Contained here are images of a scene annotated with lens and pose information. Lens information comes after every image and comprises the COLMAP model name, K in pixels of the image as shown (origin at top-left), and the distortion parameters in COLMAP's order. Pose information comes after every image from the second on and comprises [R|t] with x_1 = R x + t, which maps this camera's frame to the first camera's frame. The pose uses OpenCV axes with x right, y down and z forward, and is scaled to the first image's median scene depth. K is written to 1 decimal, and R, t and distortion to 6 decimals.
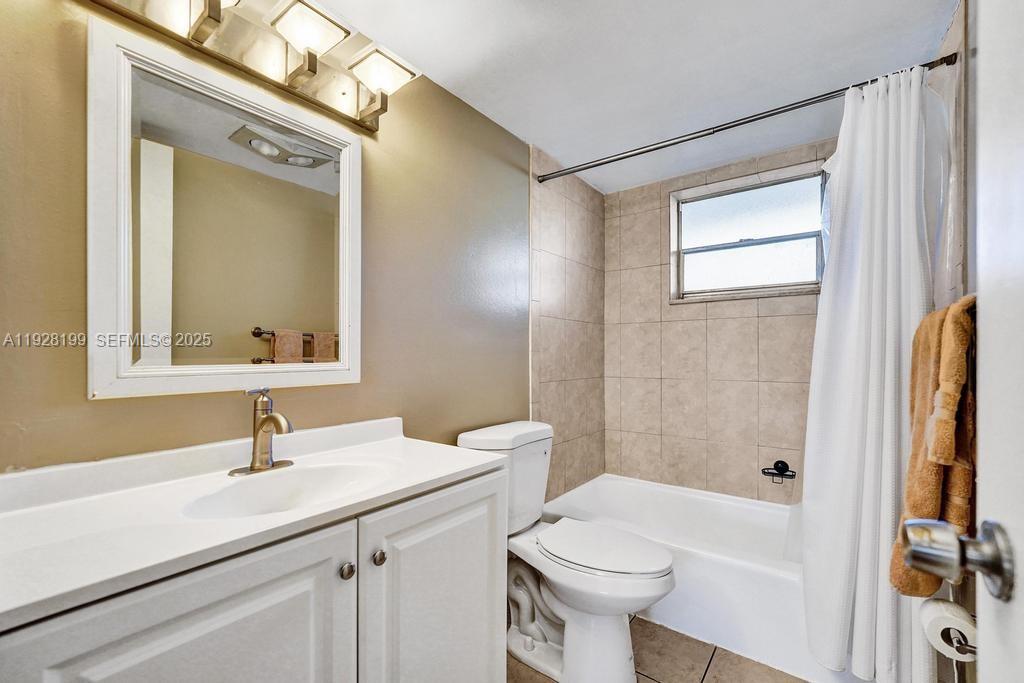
lens RADIAL K [[421.0, 0, 512.6], [0, 421.0, 336.4], [0, 0, 1]] dist [-0.021441, 0.000006]
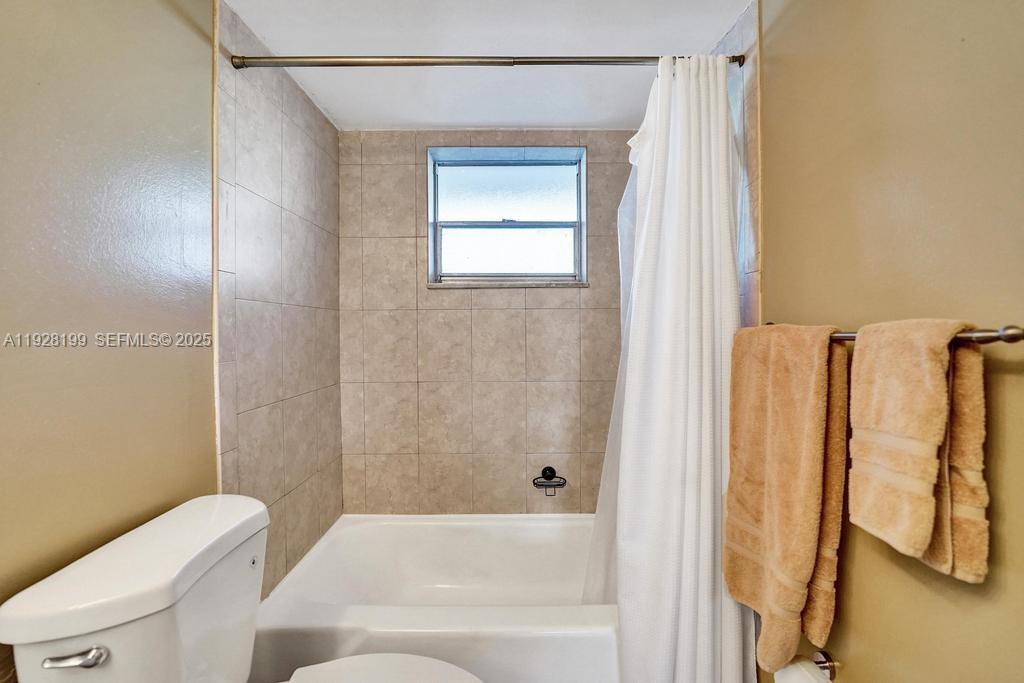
lens RADIAL K [[421.0, 0, 512.6], [0, 421.0, 336.4], [0, 0, 1]] dist [-0.021441, 0.000006]
pose [[0.792771, -0.013860, 0.609362, 0.014744], [-0.021283, 0.998502, 0.050401, -0.029599], [-0.609148, -0.052925, 0.791289, 0.271905]]
